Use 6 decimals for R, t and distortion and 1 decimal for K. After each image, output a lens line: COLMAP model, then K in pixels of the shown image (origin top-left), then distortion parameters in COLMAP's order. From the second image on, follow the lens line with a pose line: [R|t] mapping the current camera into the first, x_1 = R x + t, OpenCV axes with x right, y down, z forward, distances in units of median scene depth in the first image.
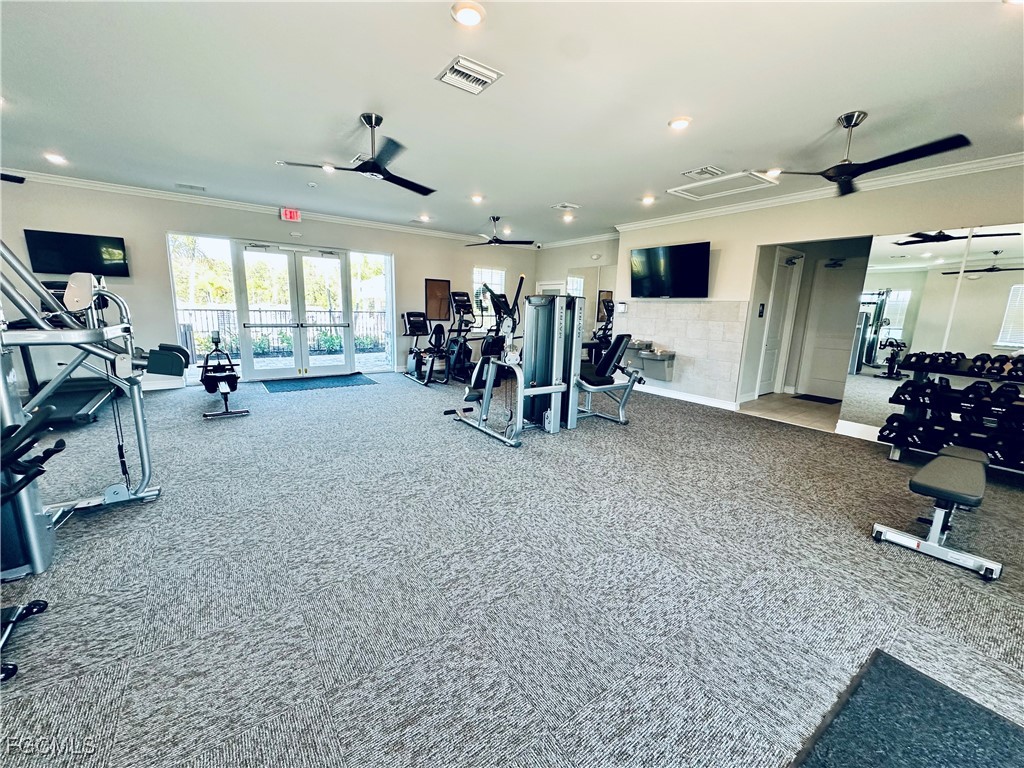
lens RADIAL K [[406.0, 0, 512.8], [0, 406.0, 384.4], [0, 0, 1]] dist [-0.000021, -0.000292]
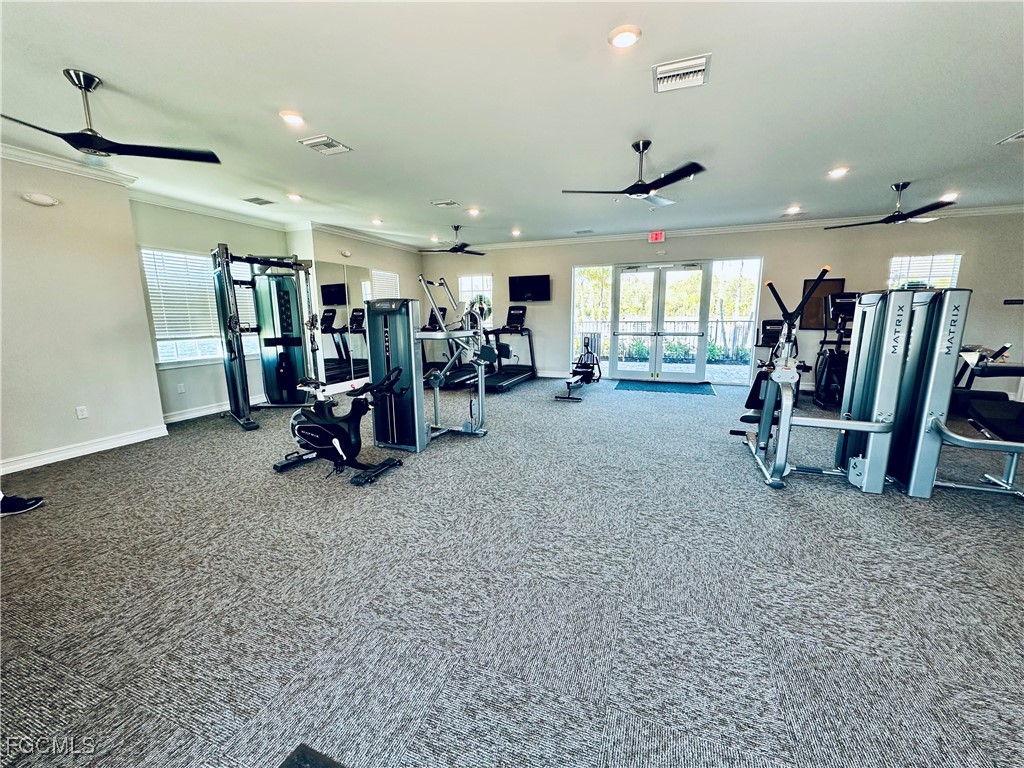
lens RADIAL K [[406.0, 0, 512.8], [0, 406.0, 384.4], [0, 0, 1]] dist [-0.000021, -0.000292]
pose [[0.539739, 0.111501, -0.834416, 0.346370], [-0.134039, 0.989927, 0.045579, -0.011049], [0.831093, 0.087244, 0.549247, 0.121952]]
